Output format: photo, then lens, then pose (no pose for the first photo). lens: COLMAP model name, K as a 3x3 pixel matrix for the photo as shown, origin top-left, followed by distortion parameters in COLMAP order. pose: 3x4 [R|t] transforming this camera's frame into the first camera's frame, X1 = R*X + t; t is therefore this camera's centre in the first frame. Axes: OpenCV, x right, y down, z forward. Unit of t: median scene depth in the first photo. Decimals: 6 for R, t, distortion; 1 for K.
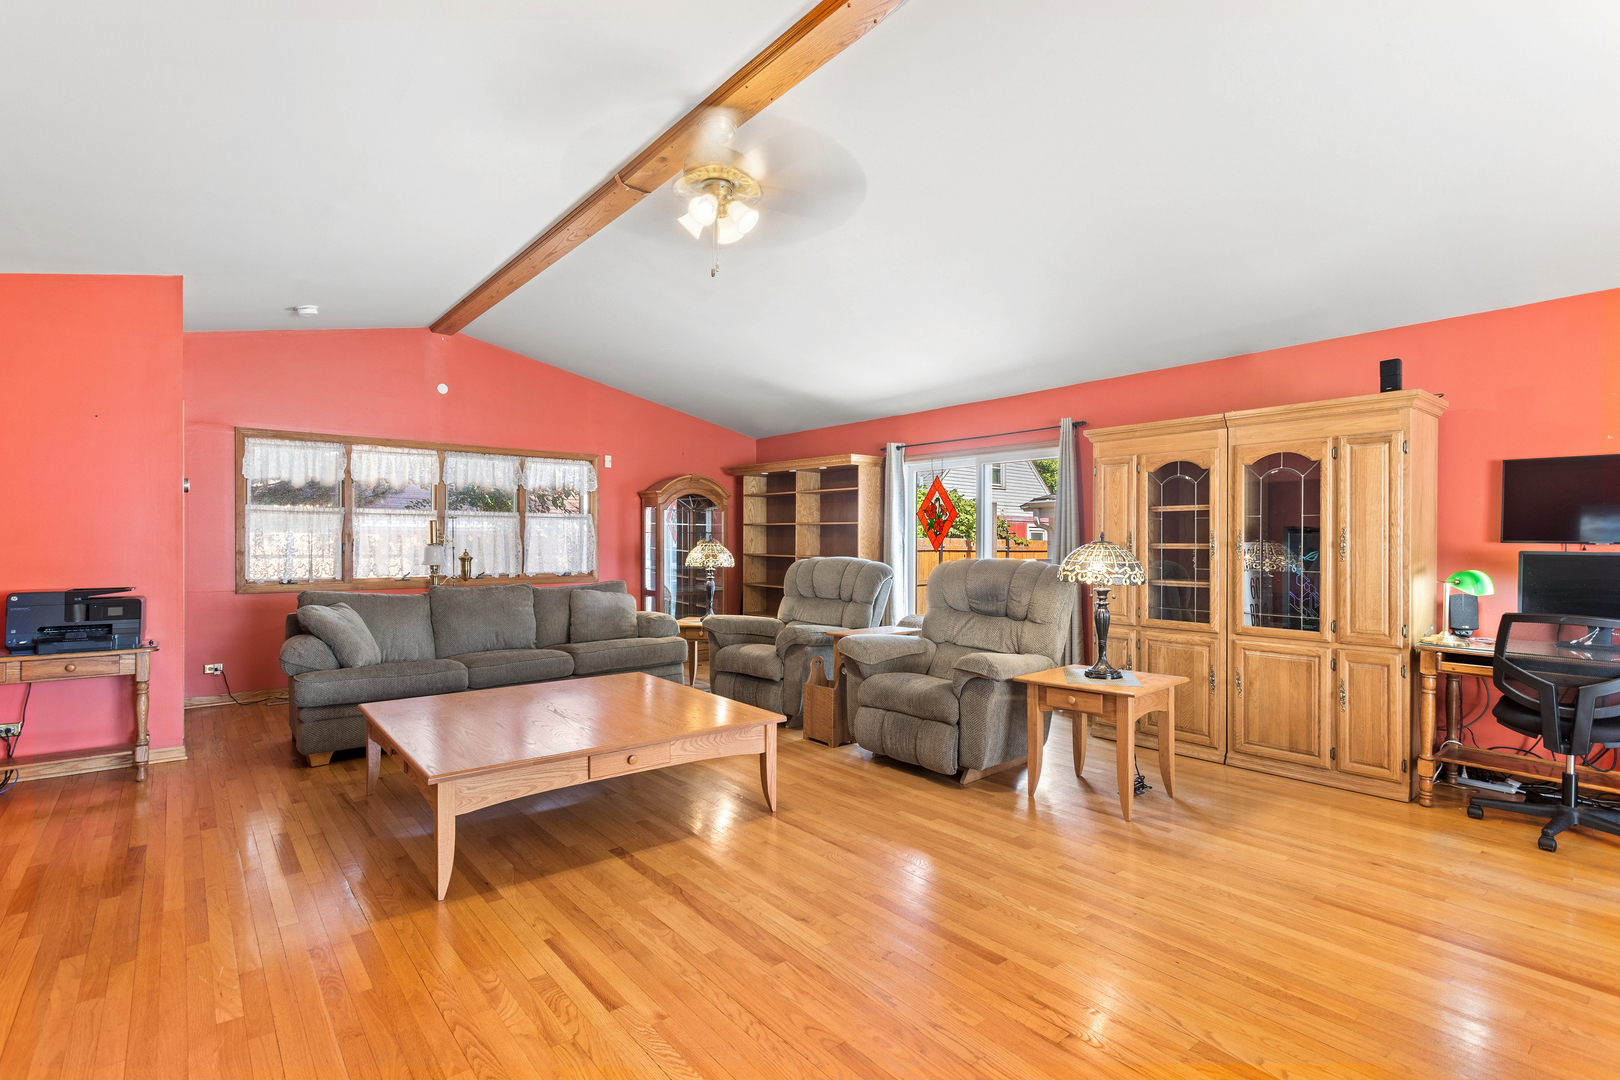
lens RADIAL K [[721.2, 0, 810.0], [0, 721.2, 540.0], [0, 0, 1]] dist [-0.001092, -0.000129]
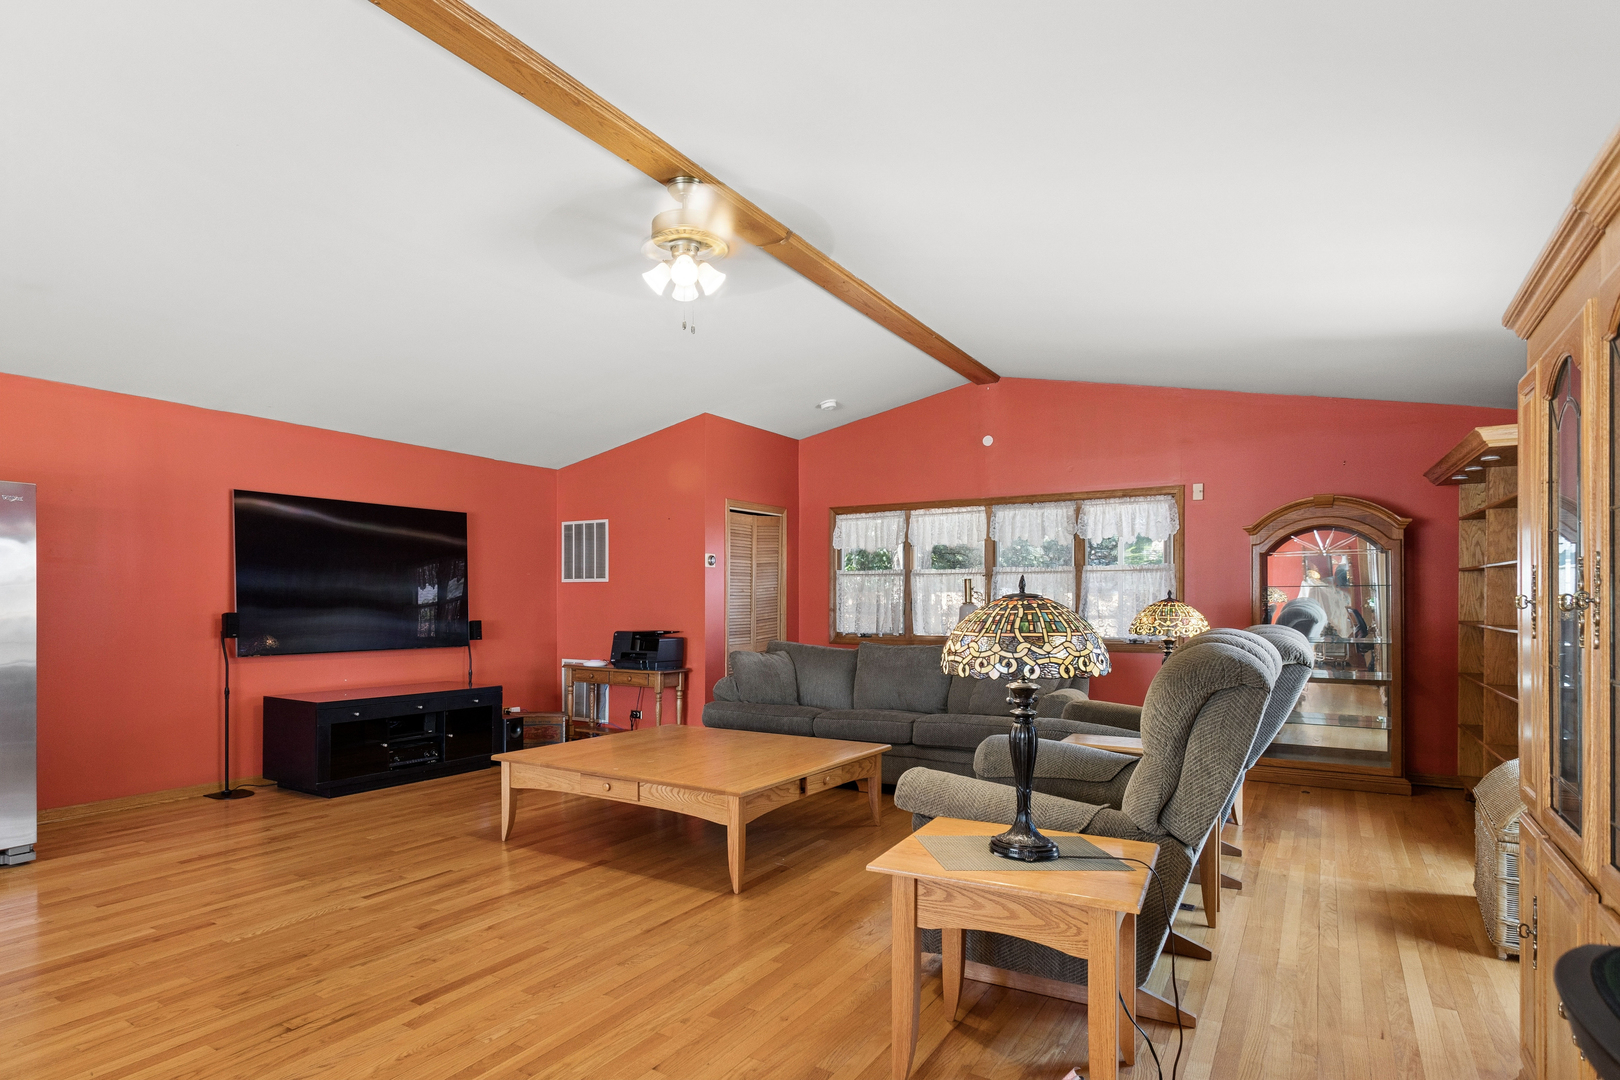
lens RADIAL K [[934.5, 0, 808.3], [0, 934.5, 595.8], [0, 0, 1]] dist [0.003730, 0.001161]
pose [[0.335086, -0.007811, -0.942155, 0.736268], [0.002507, 0.999969, -0.007399, 0.005490], [0.942184, 0.000118, 0.335095, 0.461535]]
